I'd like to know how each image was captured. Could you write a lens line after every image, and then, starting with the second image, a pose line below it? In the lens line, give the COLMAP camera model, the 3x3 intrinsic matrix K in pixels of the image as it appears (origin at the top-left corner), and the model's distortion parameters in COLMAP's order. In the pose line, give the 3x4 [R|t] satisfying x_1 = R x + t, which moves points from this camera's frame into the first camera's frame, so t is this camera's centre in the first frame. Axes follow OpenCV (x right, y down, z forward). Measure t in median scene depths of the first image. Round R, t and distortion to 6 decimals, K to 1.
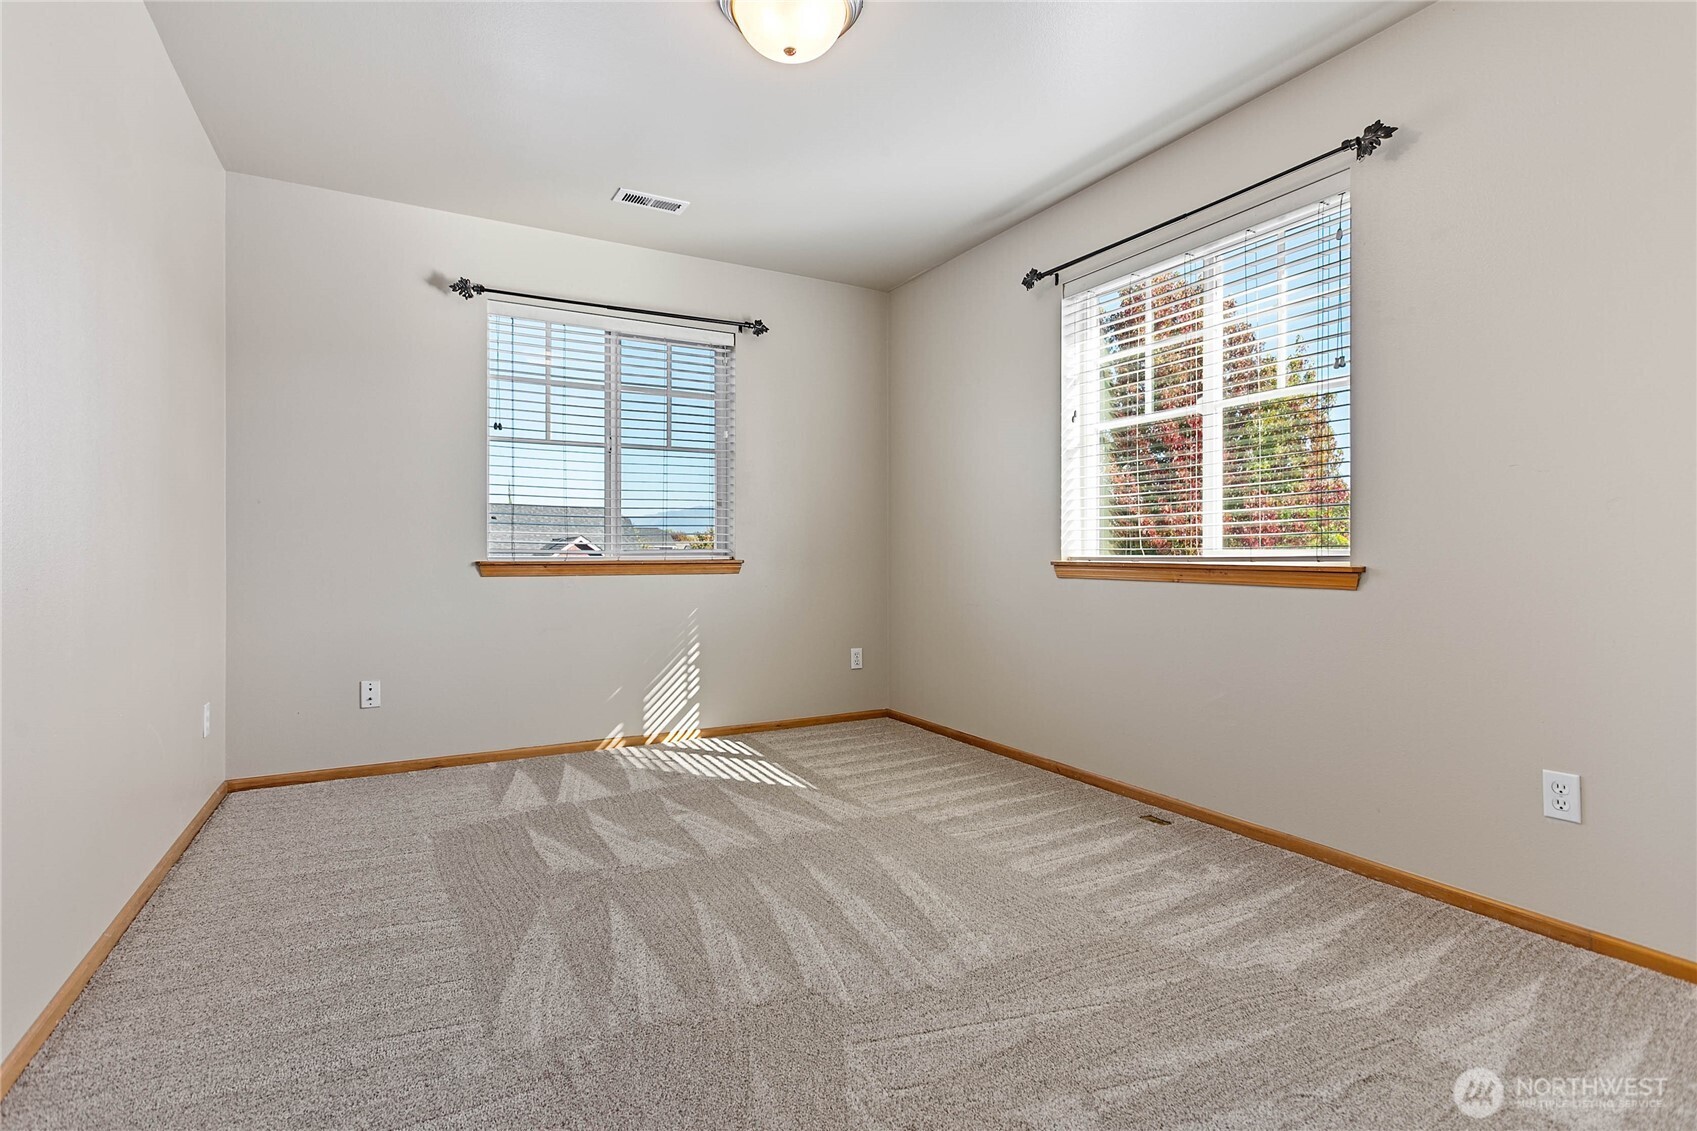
lens RADIAL K [[802.1, 0, 835.2], [0, 802.1, 553.7], [0, 0, 1]] dist [-0.001476, 0.003864]
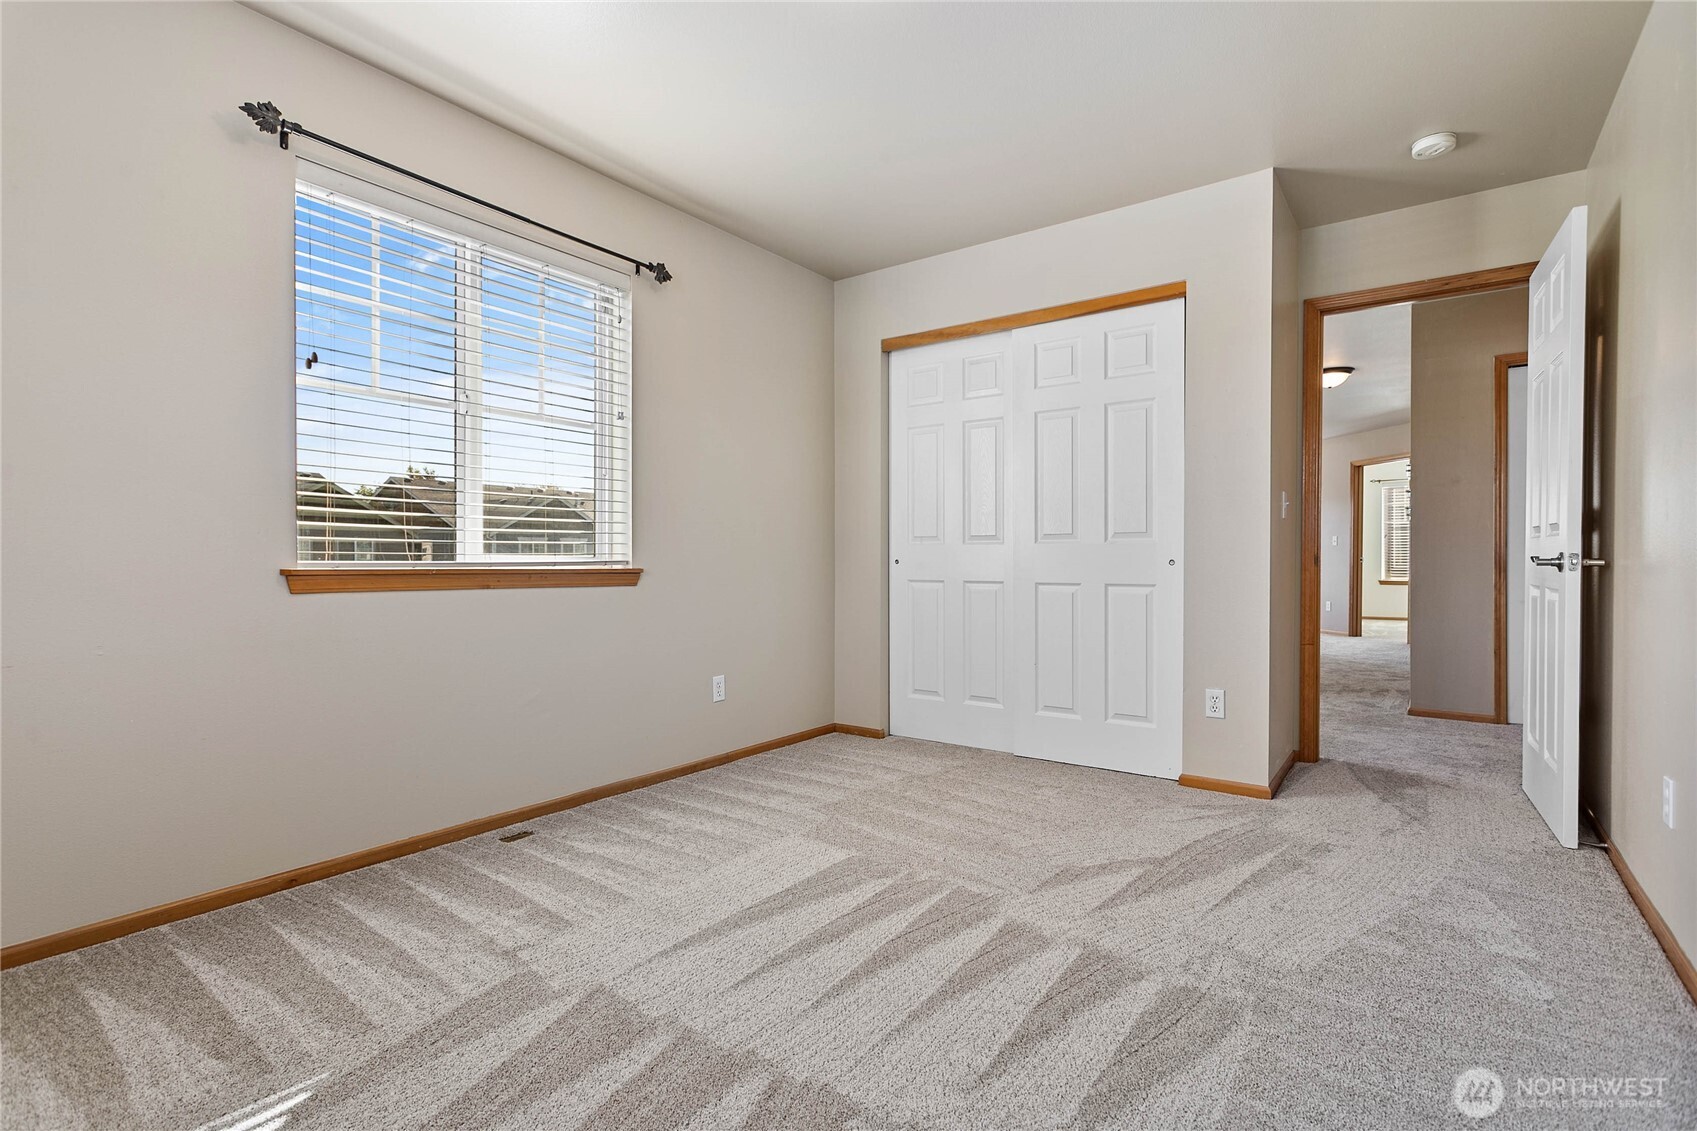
lens RADIAL K [[802.1, 0, 840.6], [0, 802.1, 573.8], [0, 0, 1]] dist [-0.001476, 0.003864]
pose [[-0.425926, -0.011632, 0.904683, -0.630562], [0.001567, 0.999906, 0.013594, 0.005551], [-0.904756, 0.007208, -0.425868, 1.059708]]
